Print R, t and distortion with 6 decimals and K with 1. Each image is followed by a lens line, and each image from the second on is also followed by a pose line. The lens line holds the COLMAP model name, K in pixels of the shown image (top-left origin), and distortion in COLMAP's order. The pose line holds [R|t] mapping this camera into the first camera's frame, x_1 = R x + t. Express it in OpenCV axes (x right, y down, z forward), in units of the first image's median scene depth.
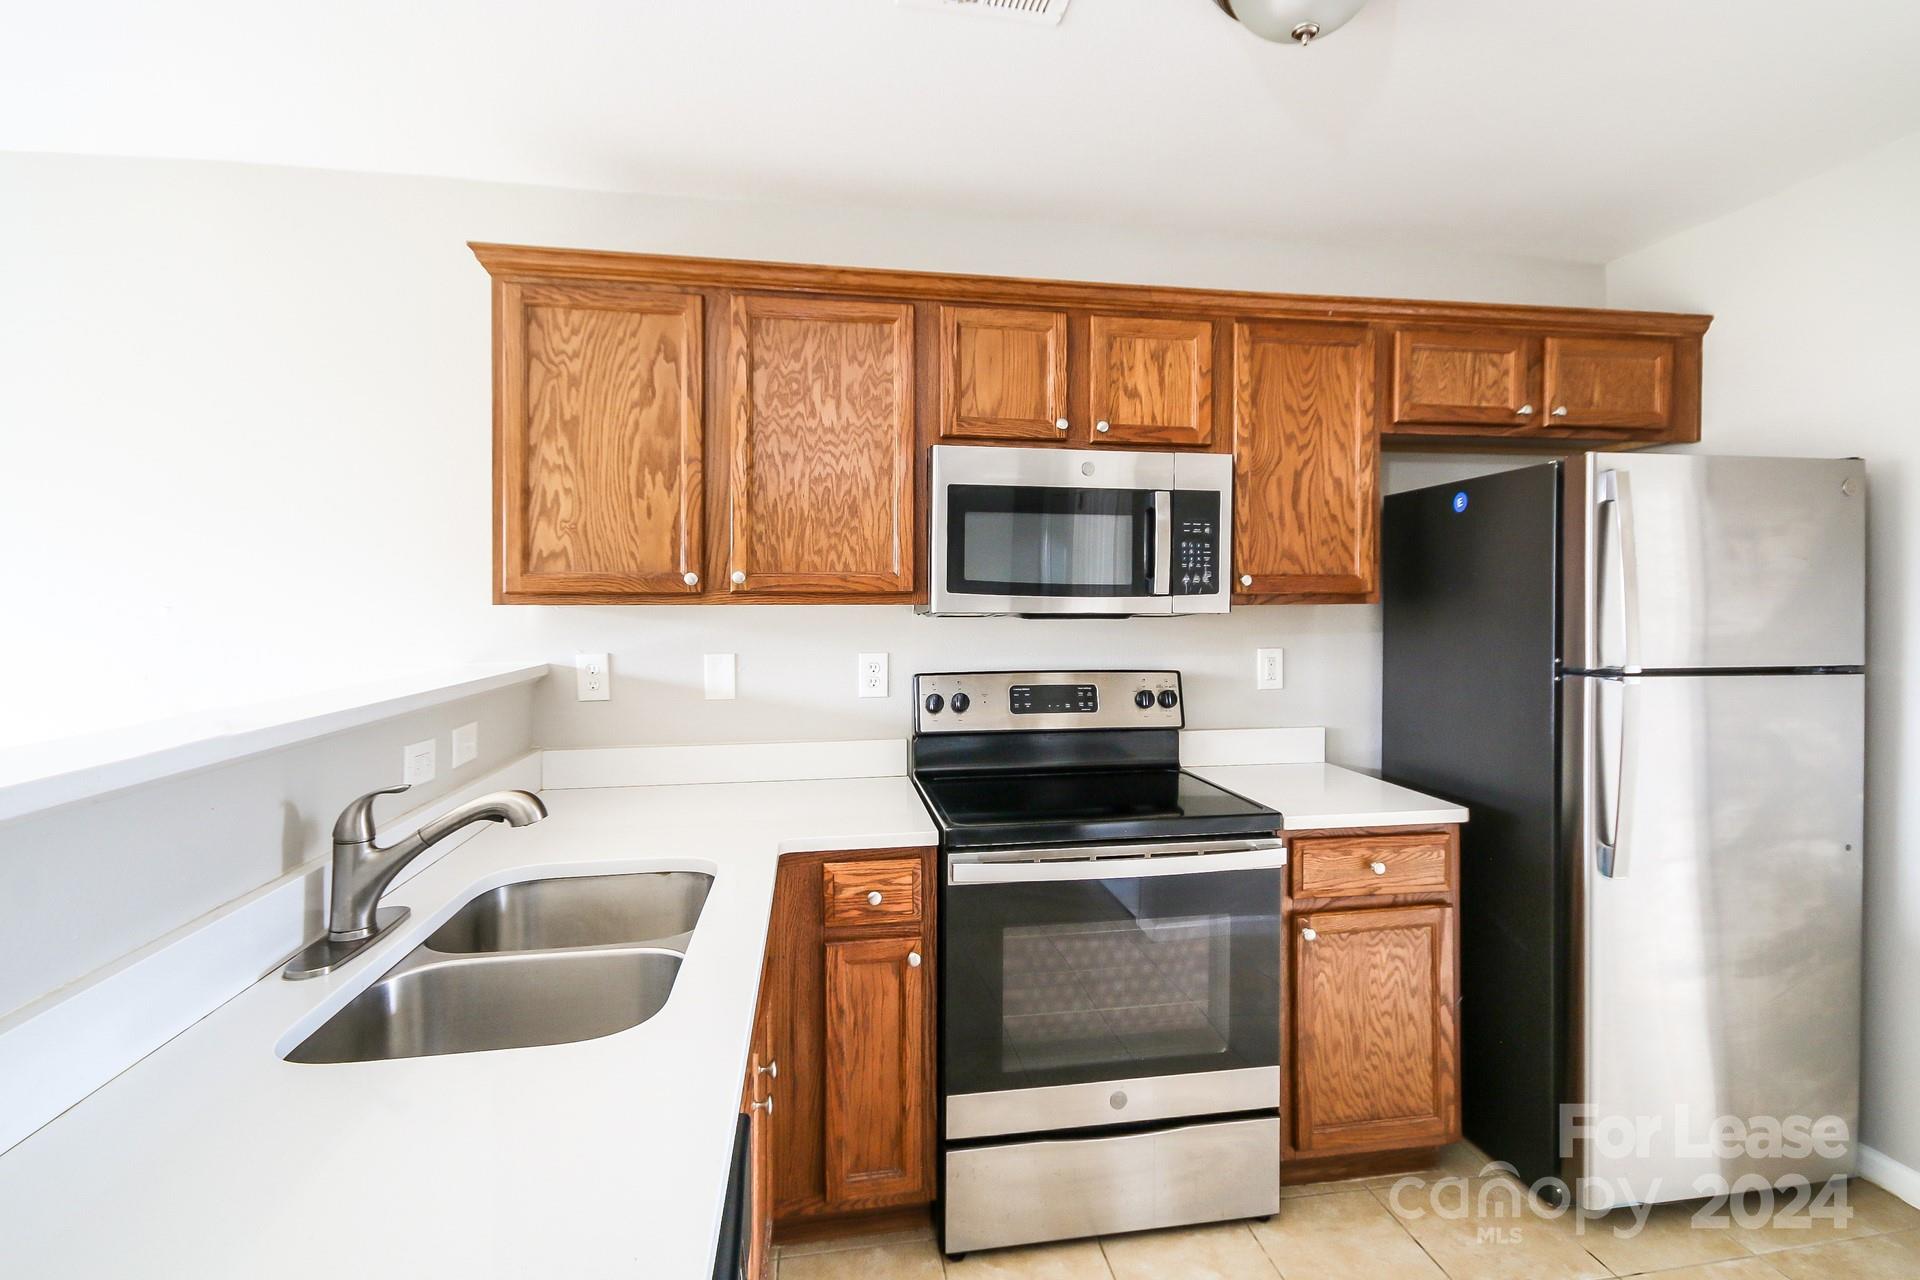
lens RADIAL K [[912.7, 0, 964.3], [0, 912.7, 618.3], [0, 0, 1]] dist [0.002078, 0.000054]
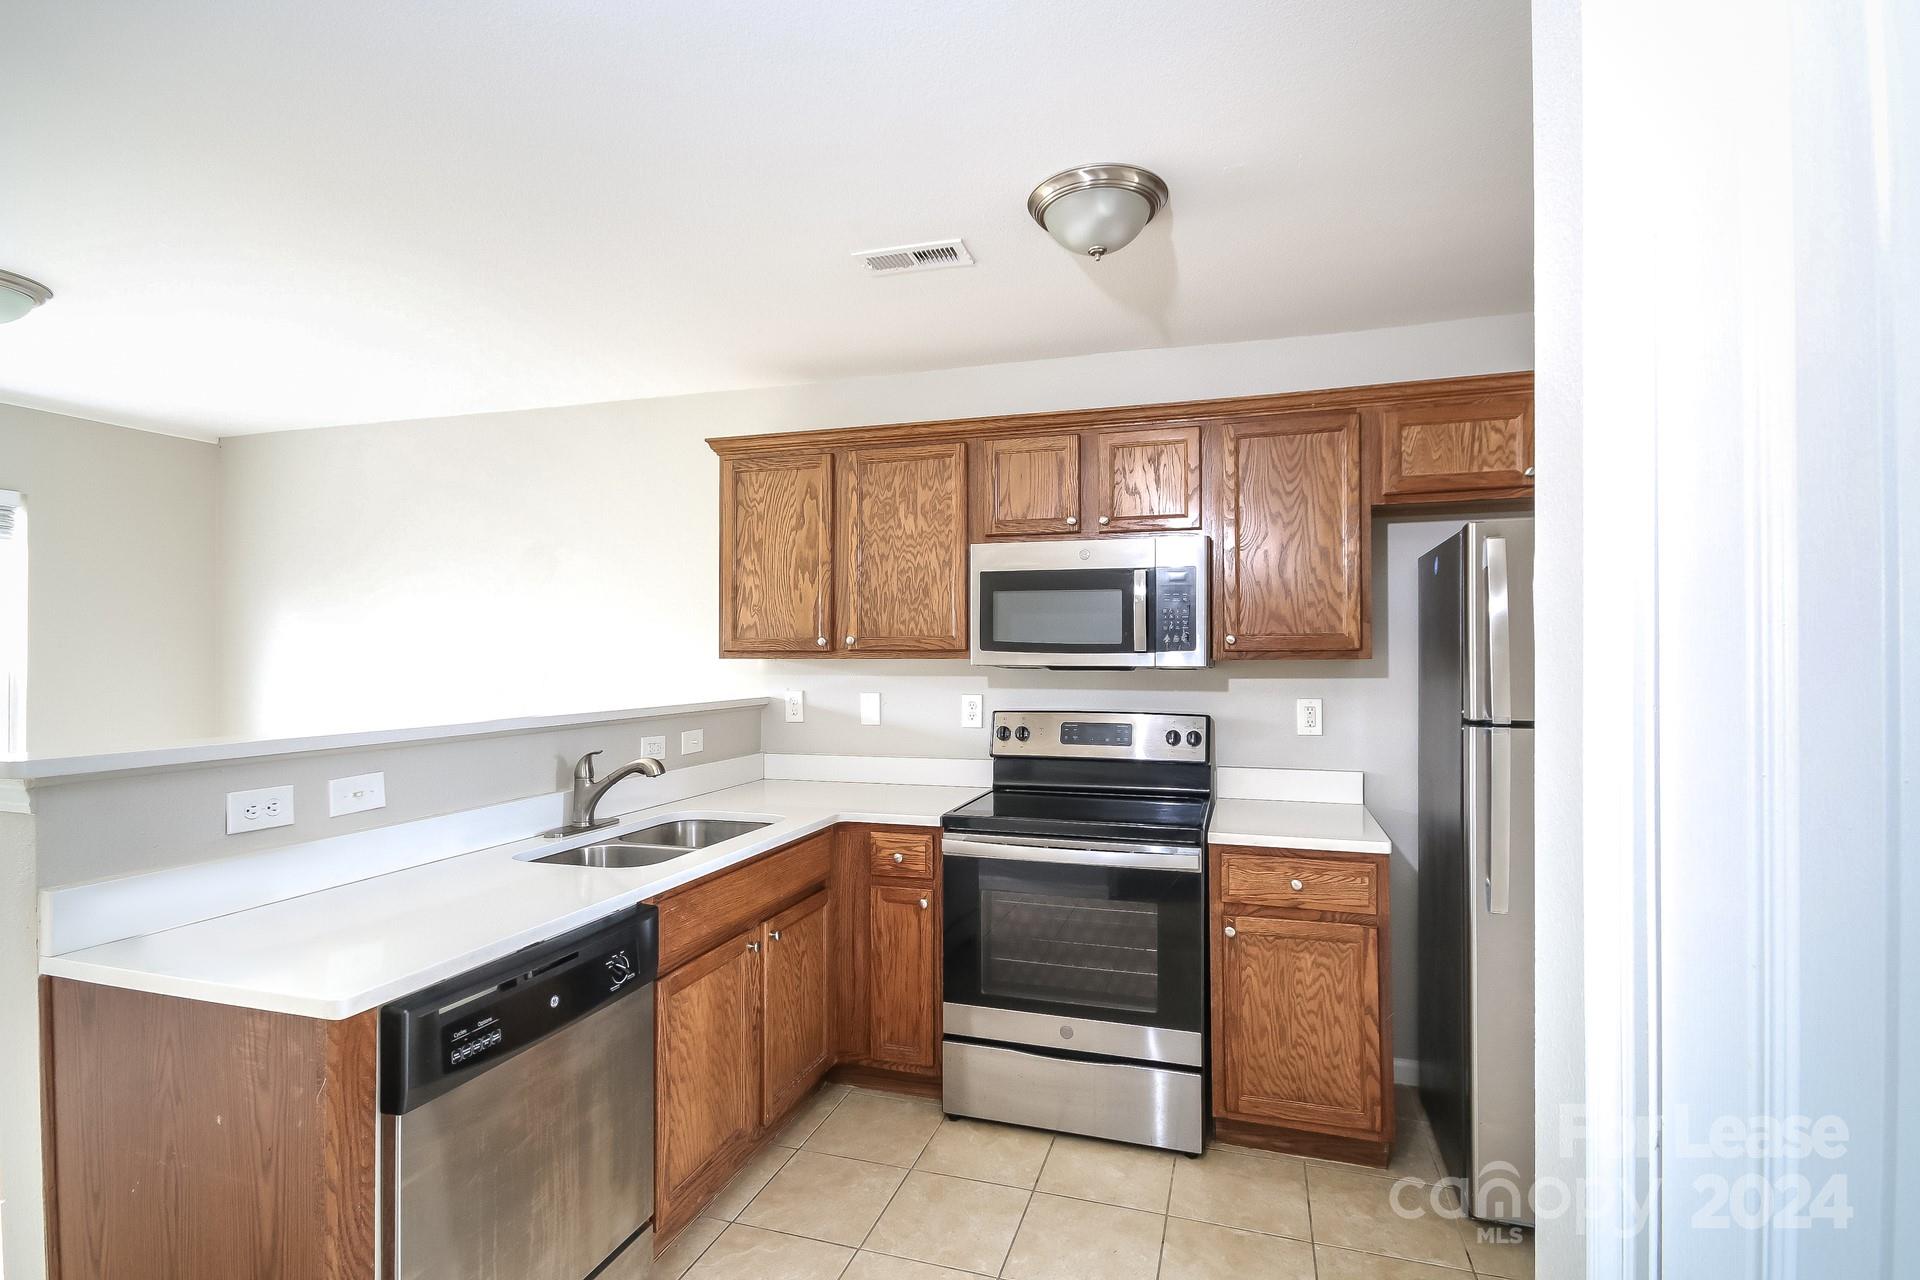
lens RADIAL K [[921.5, 0, 955.3], [0, 921.5, 660.8], [0, 0, 1]] dist [-0.001080, 0.000044]
pose [[0.887269, 0.003986, -0.461235, 0.587024], [-0.008433, 0.999936, -0.007580, -0.001466], [0.461175, 0.010615, 0.887246, -0.248001]]
